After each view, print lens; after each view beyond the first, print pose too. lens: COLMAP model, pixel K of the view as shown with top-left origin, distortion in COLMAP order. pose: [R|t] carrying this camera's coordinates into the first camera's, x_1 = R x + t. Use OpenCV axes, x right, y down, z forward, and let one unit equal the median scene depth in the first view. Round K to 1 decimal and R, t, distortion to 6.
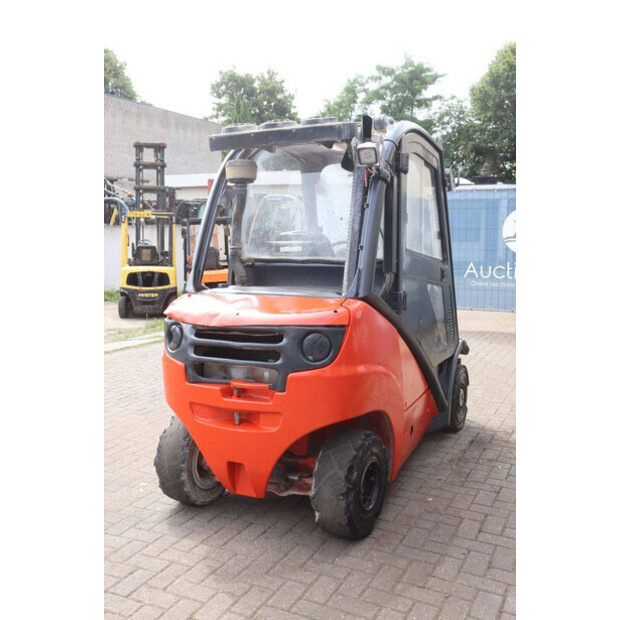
lens RADIAL K [[659.7, 0, 310.7], [0, 659.7, 310.2], [0, 0, 1]] dist [-0.012742, 0.000316]
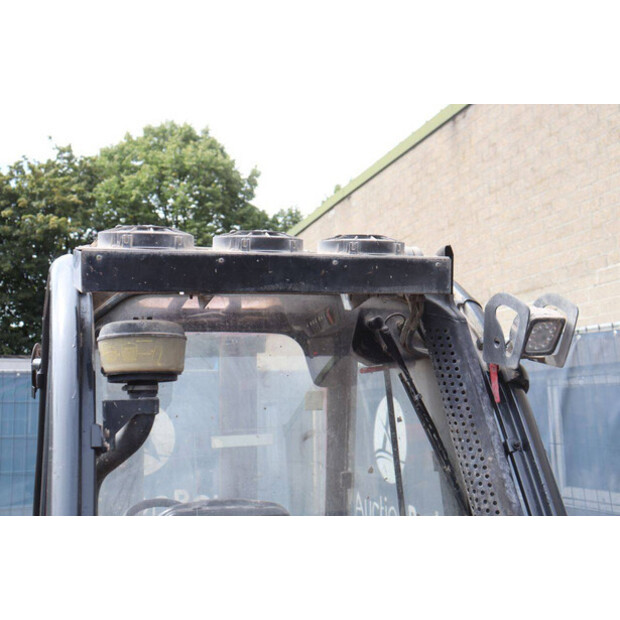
lens RADIAL K [[911.3, 0, 319.1], [0, 911.3, 299.4], [0, 0, 1]] dist [0.101413, 0.109300]
pose [[0.731113, 0.079073, 0.677658, -0.427420], [0.090121, 0.973365, -0.210807, -0.136012], [-0.676278, 0.215195, 0.704514, 0.633157]]
